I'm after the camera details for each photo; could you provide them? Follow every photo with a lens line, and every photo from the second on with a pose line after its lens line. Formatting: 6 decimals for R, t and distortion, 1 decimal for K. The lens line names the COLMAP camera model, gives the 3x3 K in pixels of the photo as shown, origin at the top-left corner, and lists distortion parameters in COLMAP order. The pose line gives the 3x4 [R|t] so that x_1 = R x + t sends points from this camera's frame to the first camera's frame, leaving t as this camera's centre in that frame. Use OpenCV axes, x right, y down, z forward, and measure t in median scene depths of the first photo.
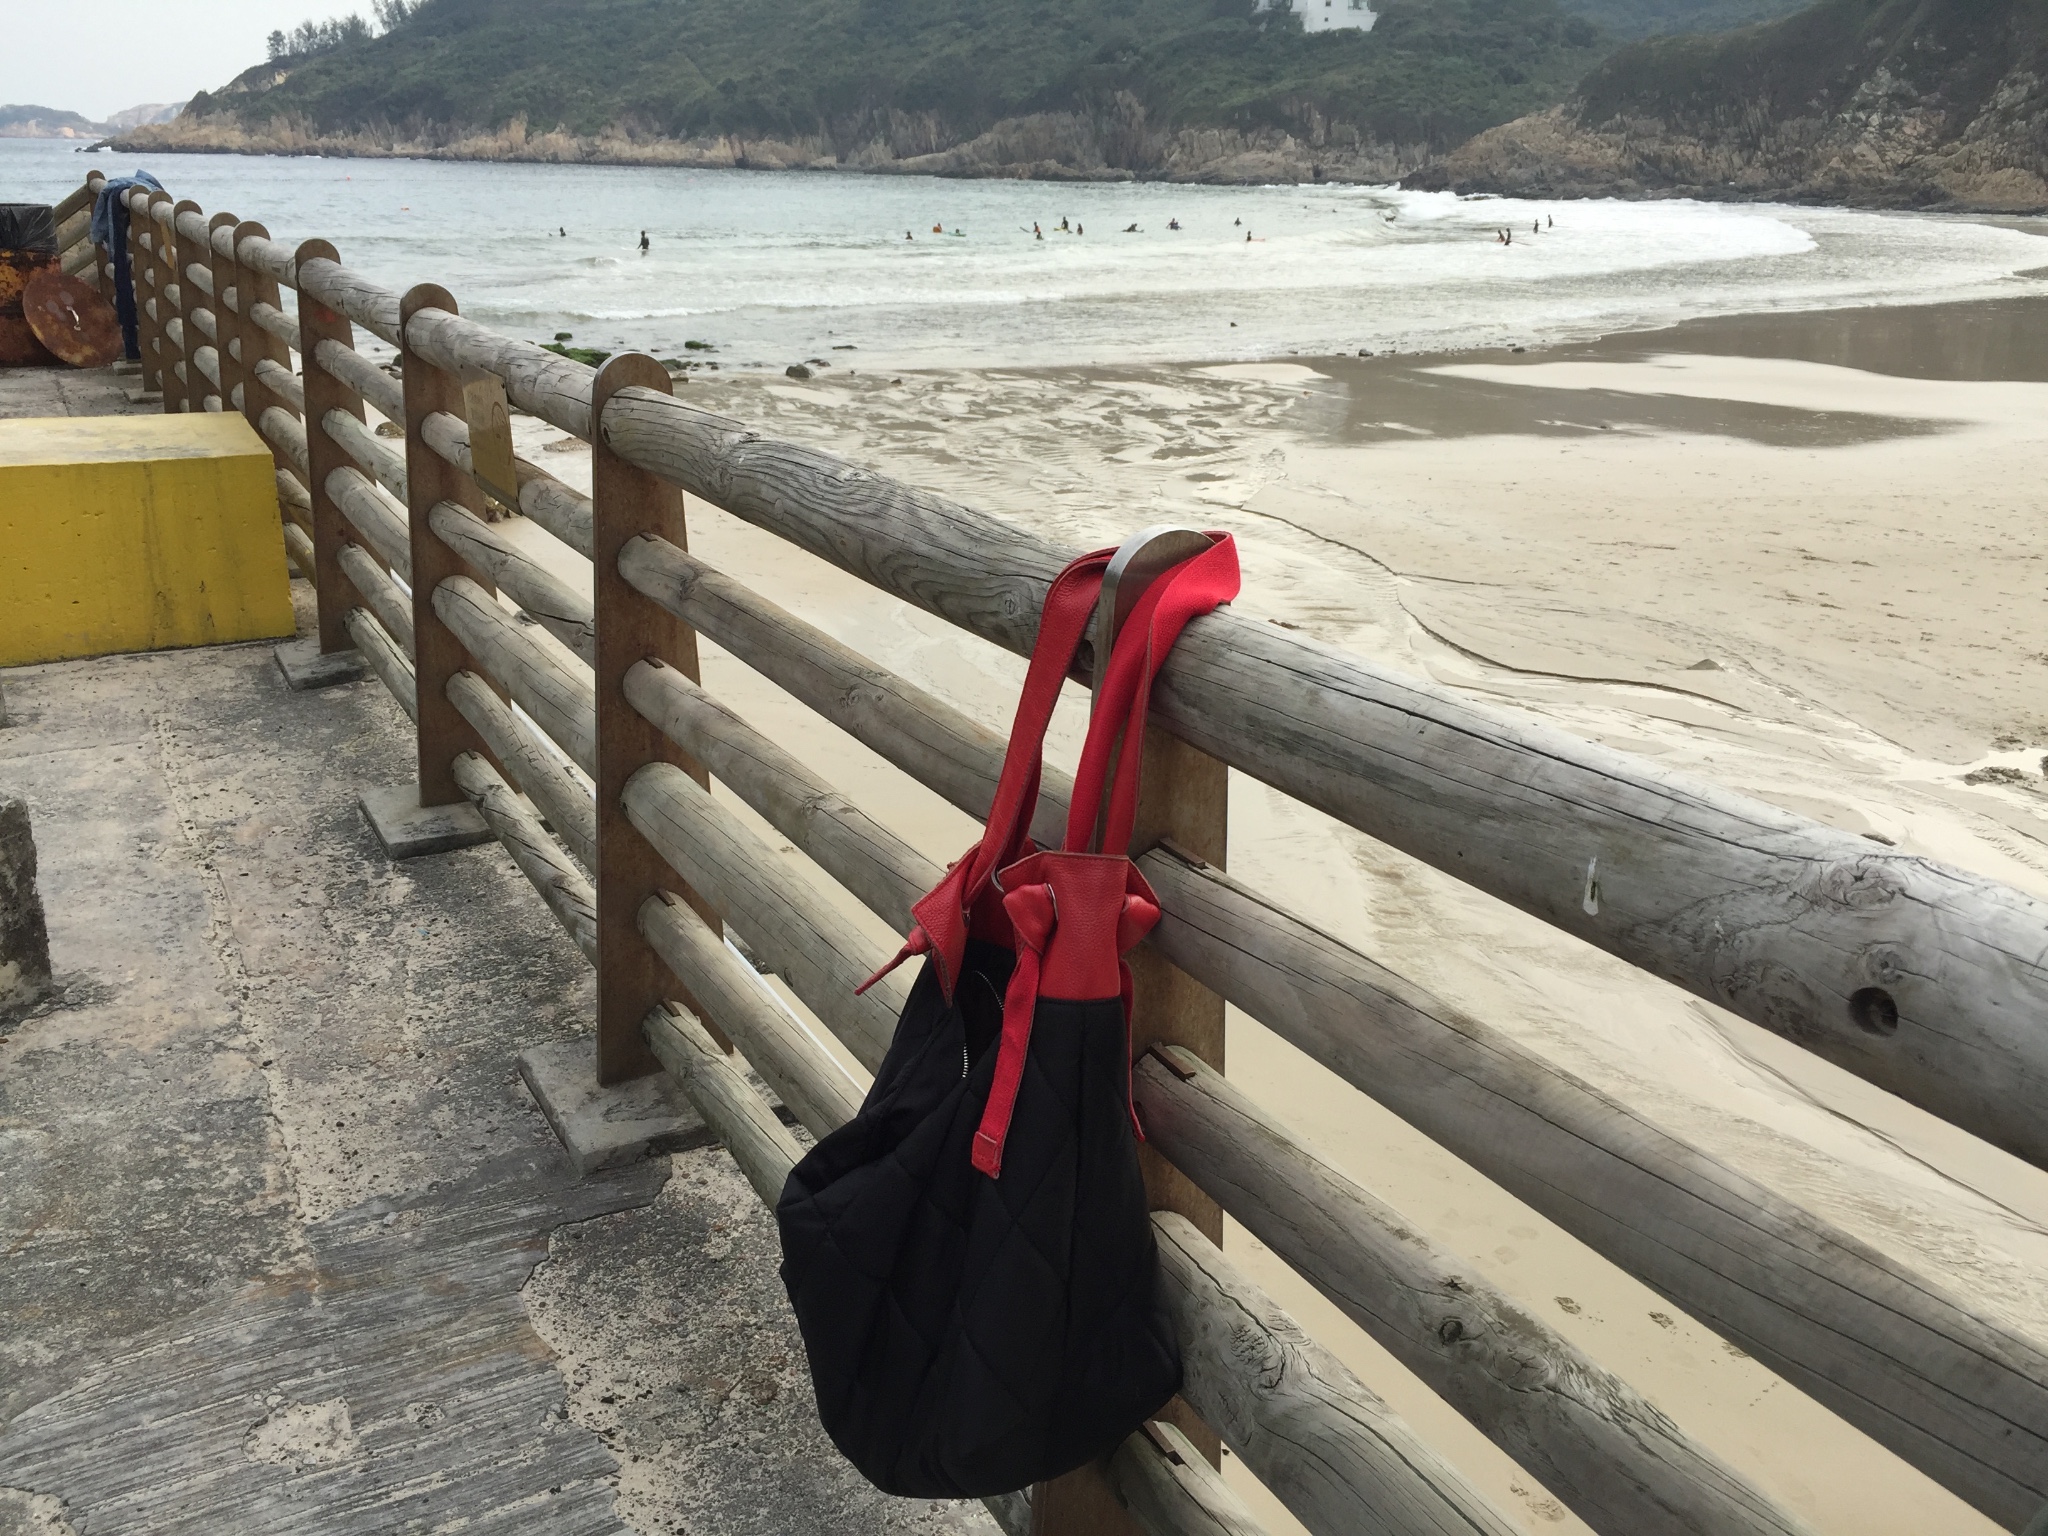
lens RADIAL K [[1700.2, 0, 1035.0], [0, 1700.2, 727.2], [0, 0, 1]] dist [0.067612, -0.094684]
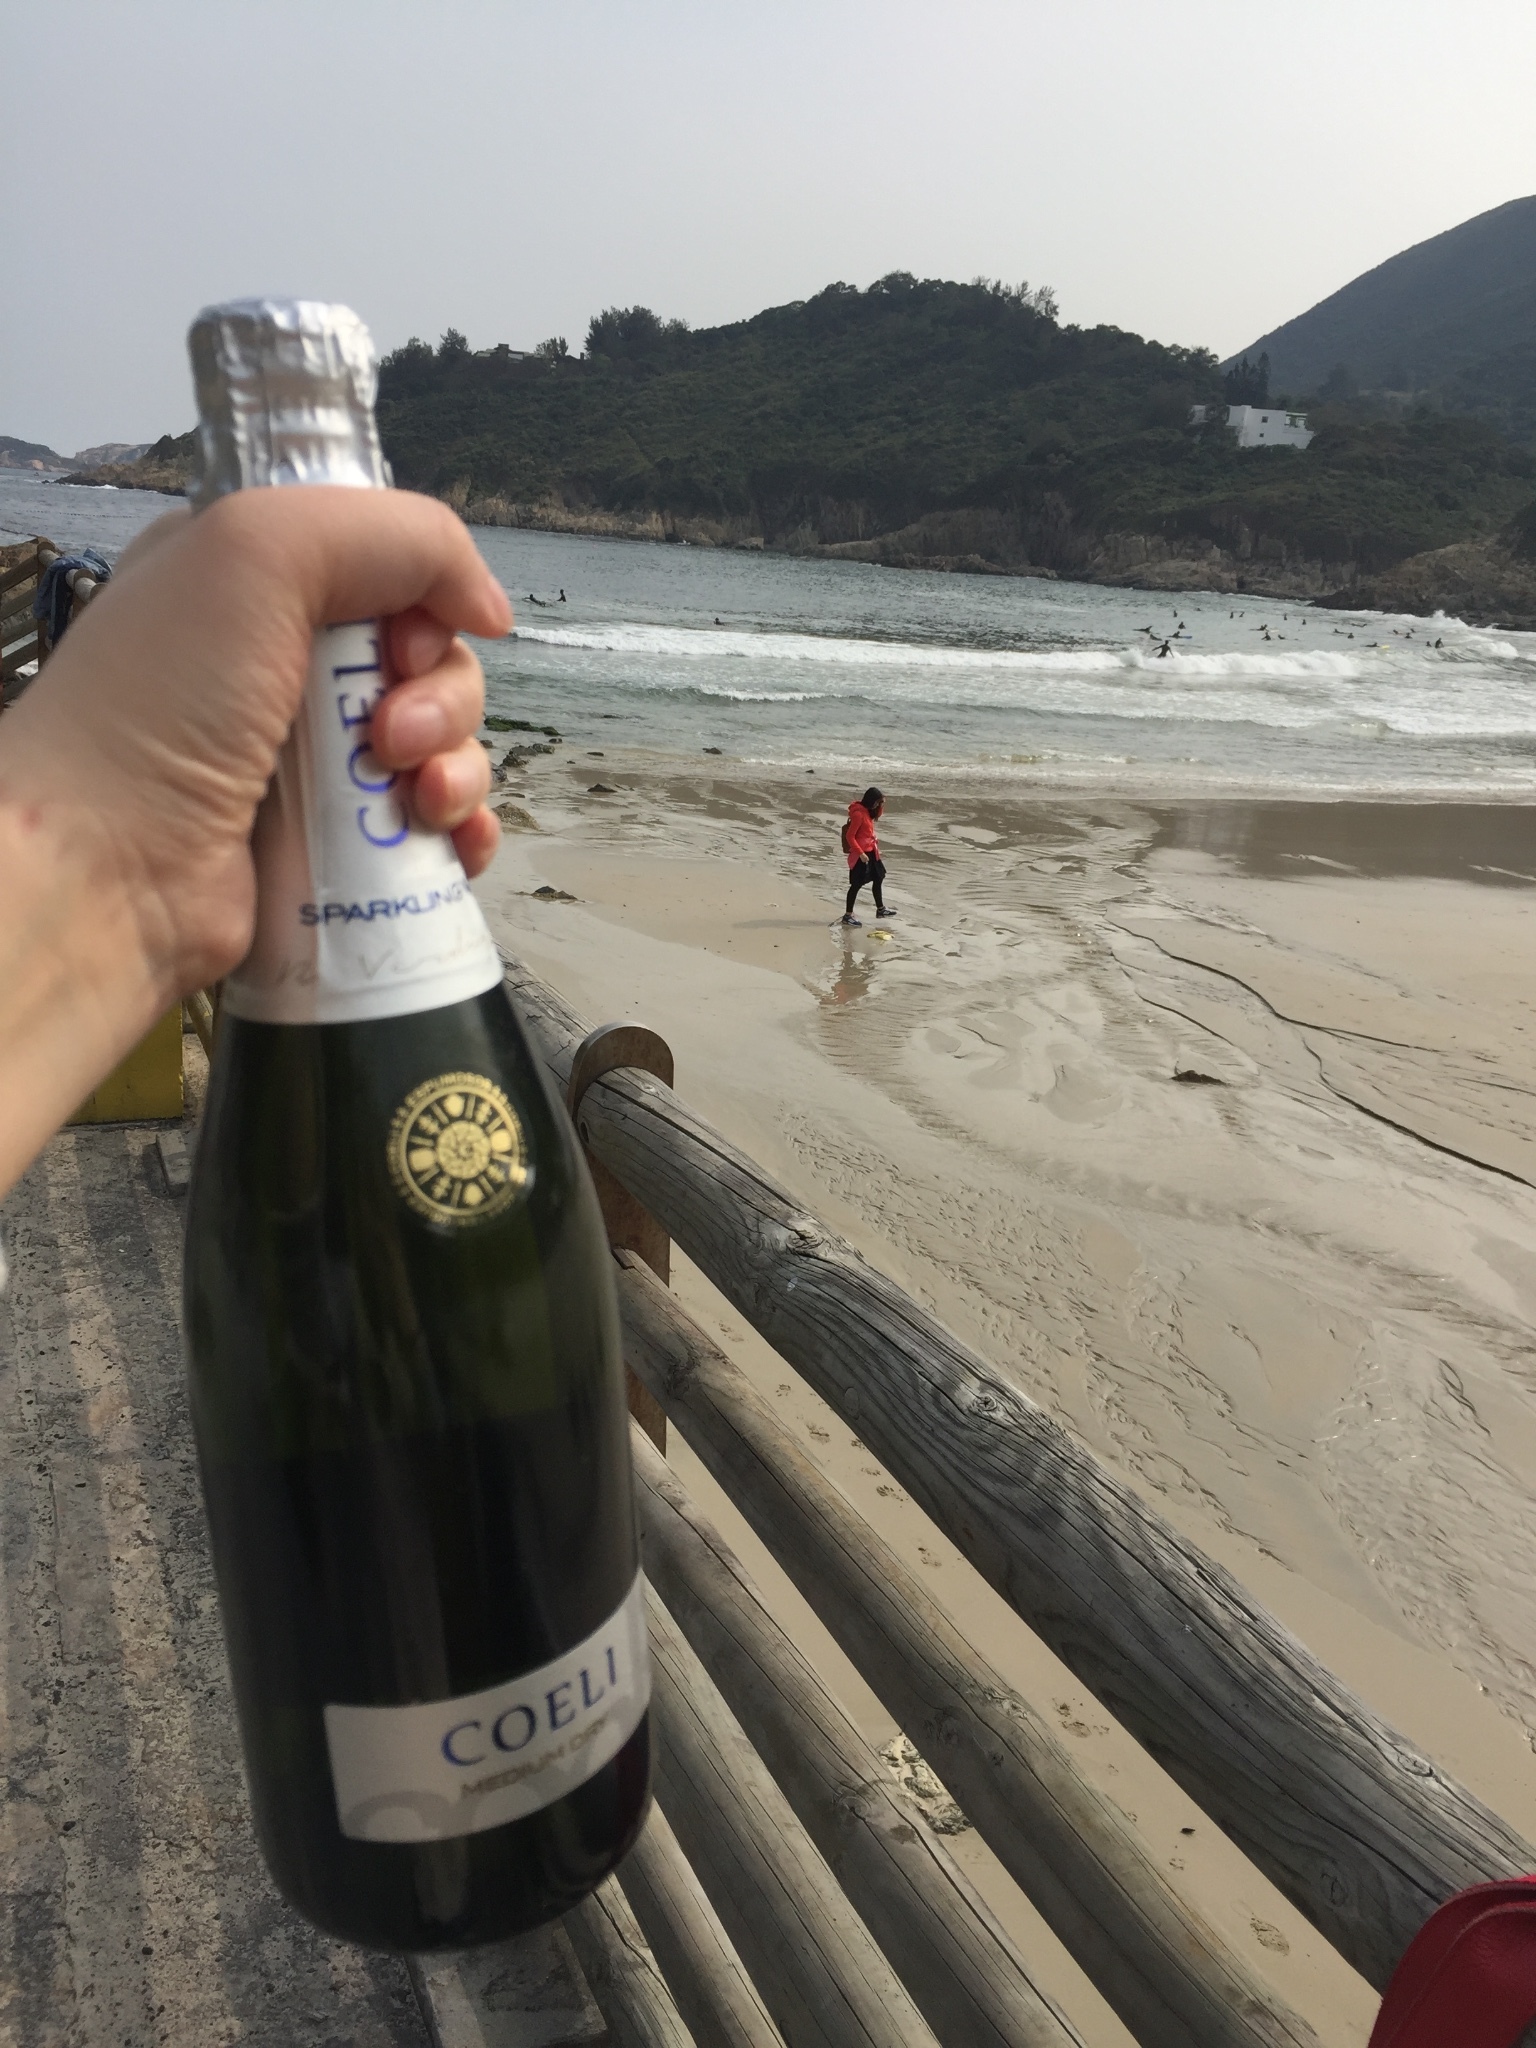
lens RADIAL K [[1700.2, 0, 807.0], [0, 1700.2, 1027.2], [0, 0, 1]] dist [0.067612, -0.094684]
pose [[0.994448, 0.082982, -0.064708, -0.085806], [-0.085902, 0.995344, -0.043727, -0.153457], [0.060778, 0.049043, 0.996946, 0.207093]]
